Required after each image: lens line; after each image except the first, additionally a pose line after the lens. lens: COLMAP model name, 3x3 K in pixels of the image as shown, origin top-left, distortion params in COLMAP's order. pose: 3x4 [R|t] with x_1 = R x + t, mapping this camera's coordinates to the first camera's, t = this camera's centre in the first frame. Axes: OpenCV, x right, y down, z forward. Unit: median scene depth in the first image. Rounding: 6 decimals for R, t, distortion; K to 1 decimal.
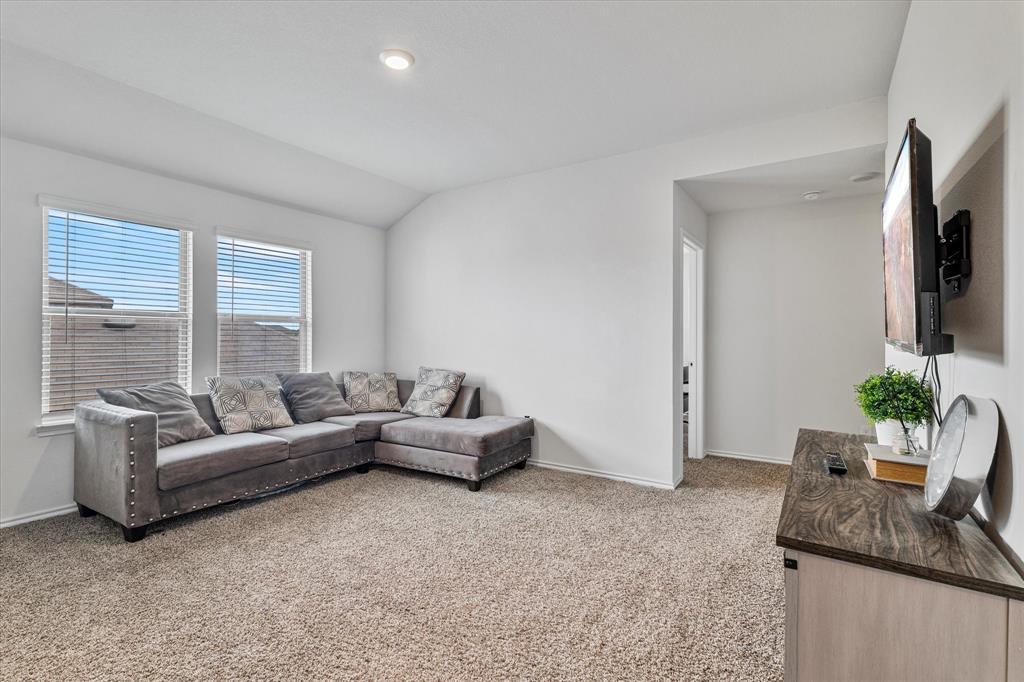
lens RADIAL K [[474.7, 0, 509.6], [0, 474.7, 333.9], [0, 0, 1]] dist [-0.012903, 0.004985]
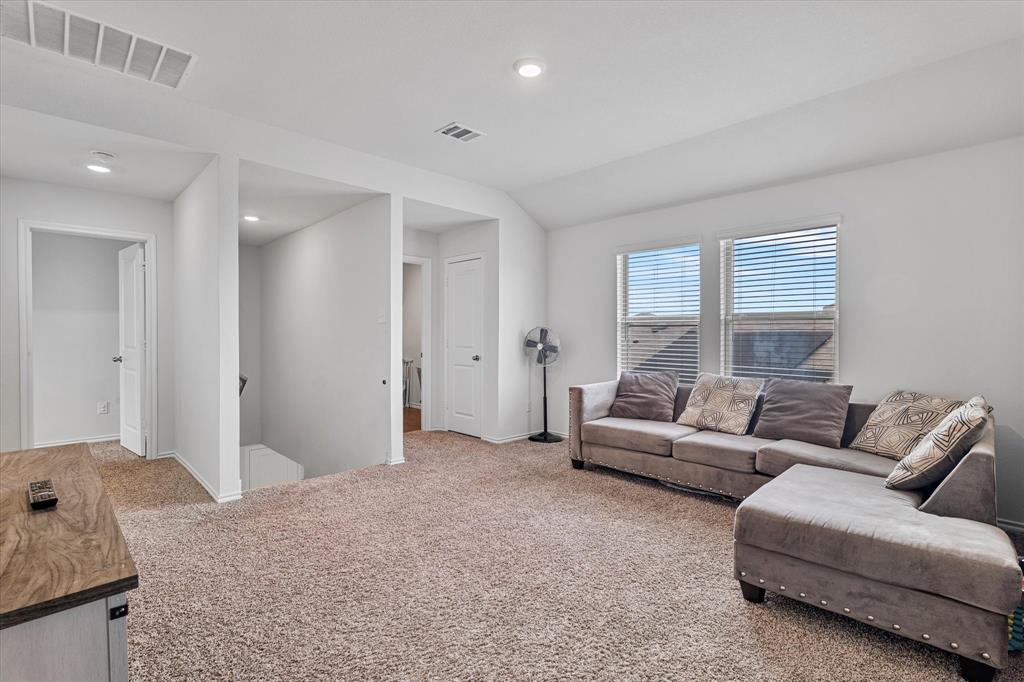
lens RADIAL K [[474.7, 0, 508.7], [0, 474.7, 341.4], [0, 0, 1]] dist [-0.012903, 0.004985]
pose [[-0.222792, 0.011553, -0.974798, 0.608796], [0.000926, 0.999932, 0.011640, 0.006087], [0.974866, 0.001691, -0.222787, 0.911930]]
